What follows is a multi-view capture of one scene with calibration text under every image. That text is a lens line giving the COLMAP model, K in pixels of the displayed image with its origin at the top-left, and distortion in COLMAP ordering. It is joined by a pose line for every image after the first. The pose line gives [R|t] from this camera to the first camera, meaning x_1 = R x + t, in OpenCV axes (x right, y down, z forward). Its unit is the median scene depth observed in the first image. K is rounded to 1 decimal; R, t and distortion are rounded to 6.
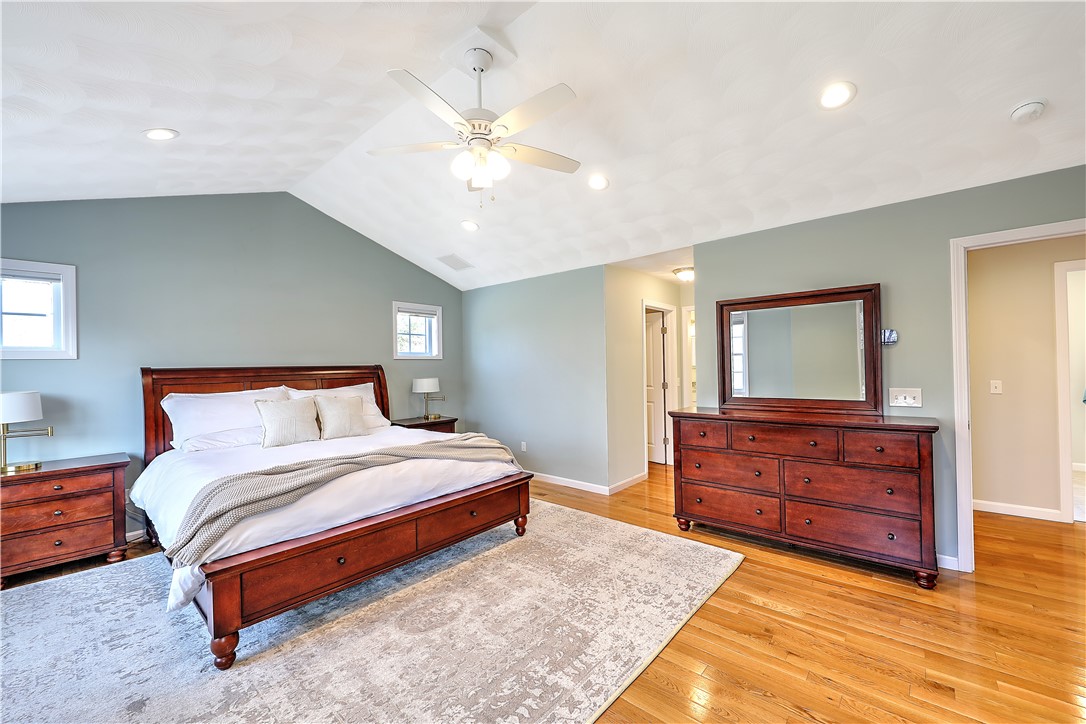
lens RADIAL K [[435.1, 0, 543.0], [0, 435.1, 362.0], [0, 0, 1]] dist [0.000078, 0.000003]
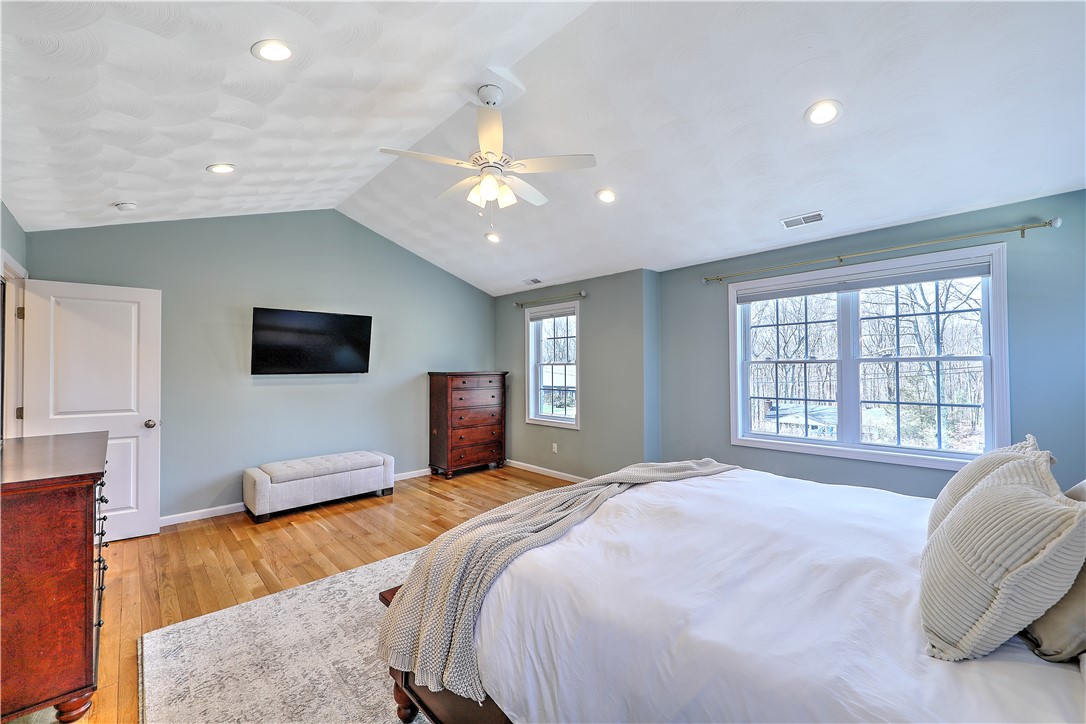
lens RADIAL K [[435.1, 0, 543.0], [0, 435.1, 362.0], [0, 0, 1]] dist [0.000078, 0.000003]
pose [[-0.995877, 0.024428, 0.087359, -0.346942], [0.022629, 0.999512, -0.021529, 0.018898], [-0.087843, -0.019464, -0.995944, 2.037720]]
